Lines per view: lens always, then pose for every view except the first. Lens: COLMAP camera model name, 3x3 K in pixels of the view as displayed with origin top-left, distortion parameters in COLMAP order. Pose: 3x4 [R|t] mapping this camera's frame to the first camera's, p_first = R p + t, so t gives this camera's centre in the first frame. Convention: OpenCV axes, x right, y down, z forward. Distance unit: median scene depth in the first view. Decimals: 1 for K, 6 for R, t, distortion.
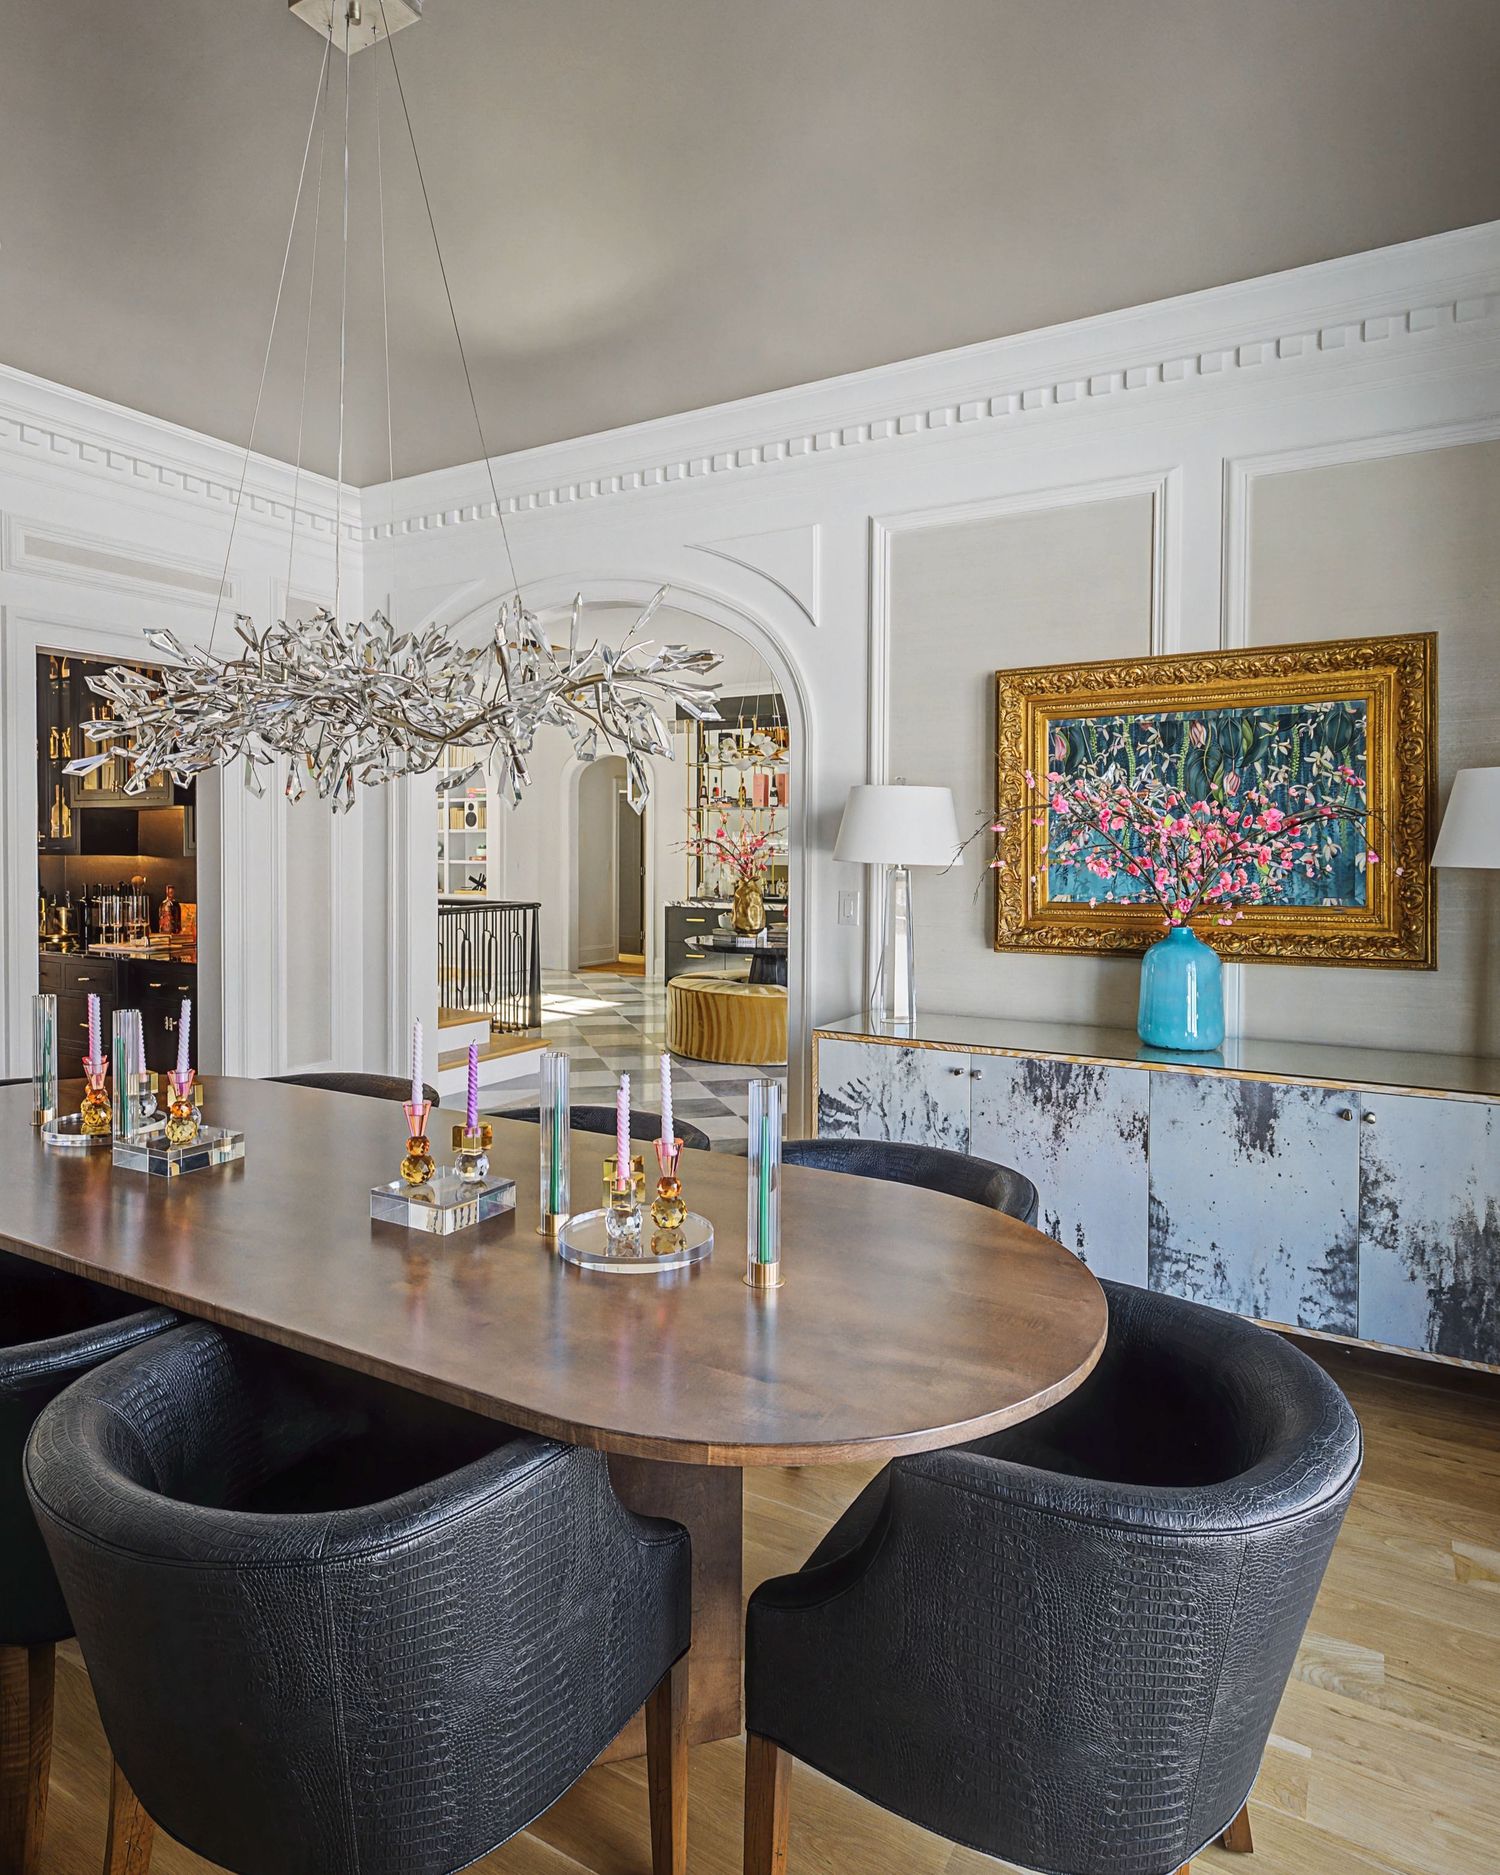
lens RADIAL K [[1433.7, 0, 749.5], [0, 1433.7, 885.5], [0, 0, 1]] dist [0.000470, -0.003376]
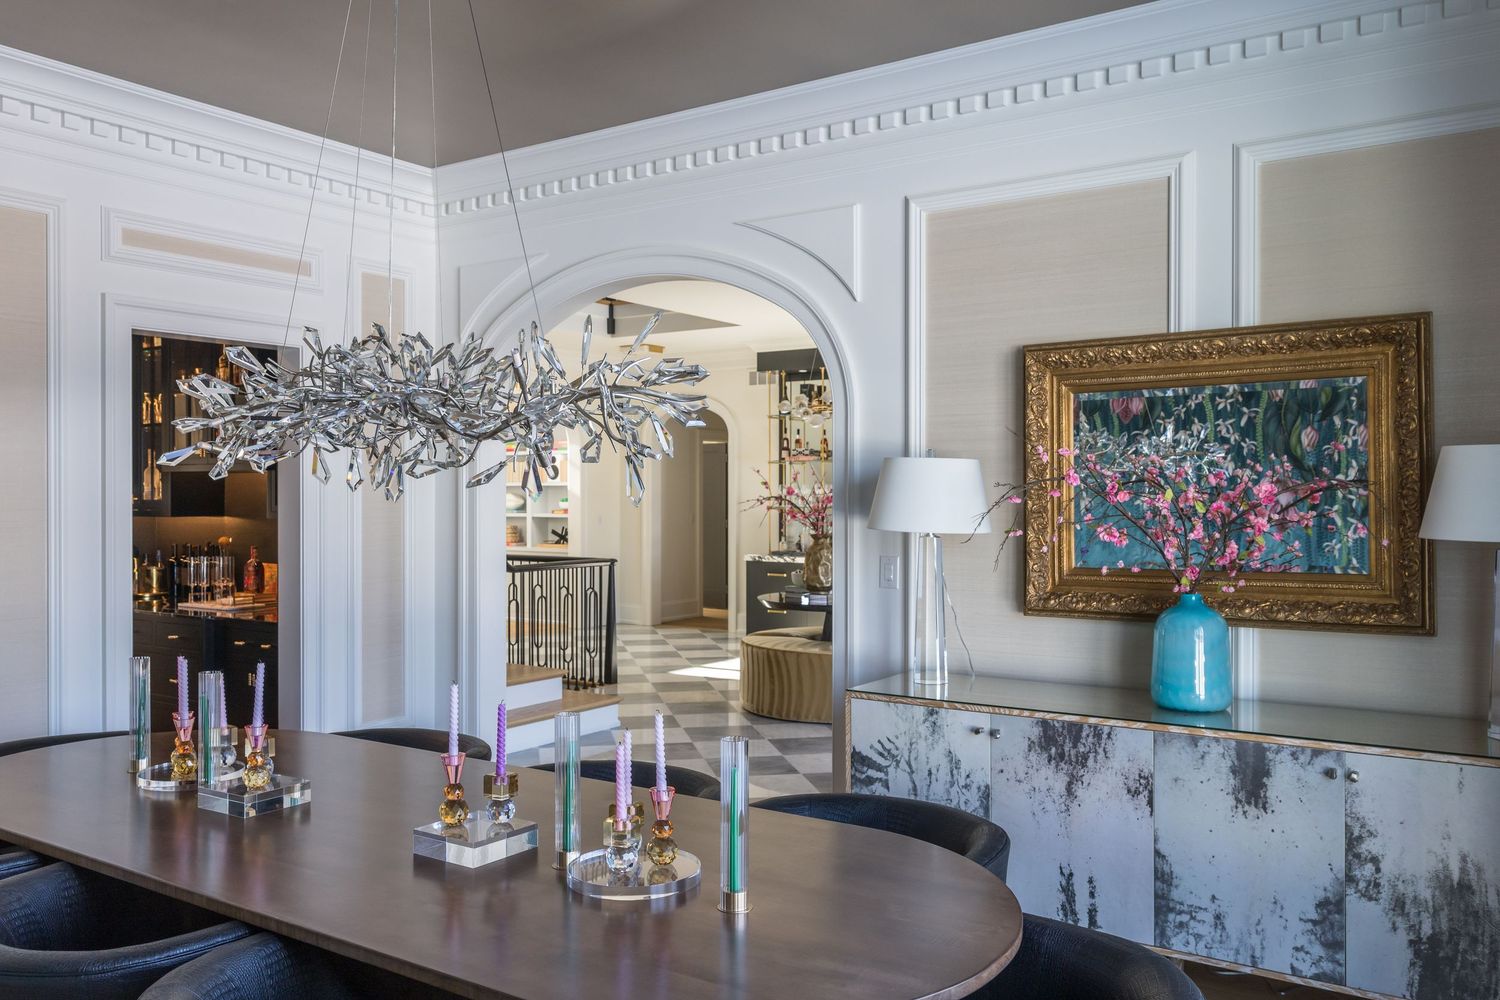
lens RADIAL K [[1509.7, 0, 750.0], [0, 1509.7, 500.0], [0, 0, 1]] dist [-0.004942, -0.014596]
pose [[0.997588, -0.004287, -0.069282, 0.057492], [0.002771, 0.999755, -0.021962, -0.016365], [0.069359, 0.021717, 0.997355, -0.125932]]
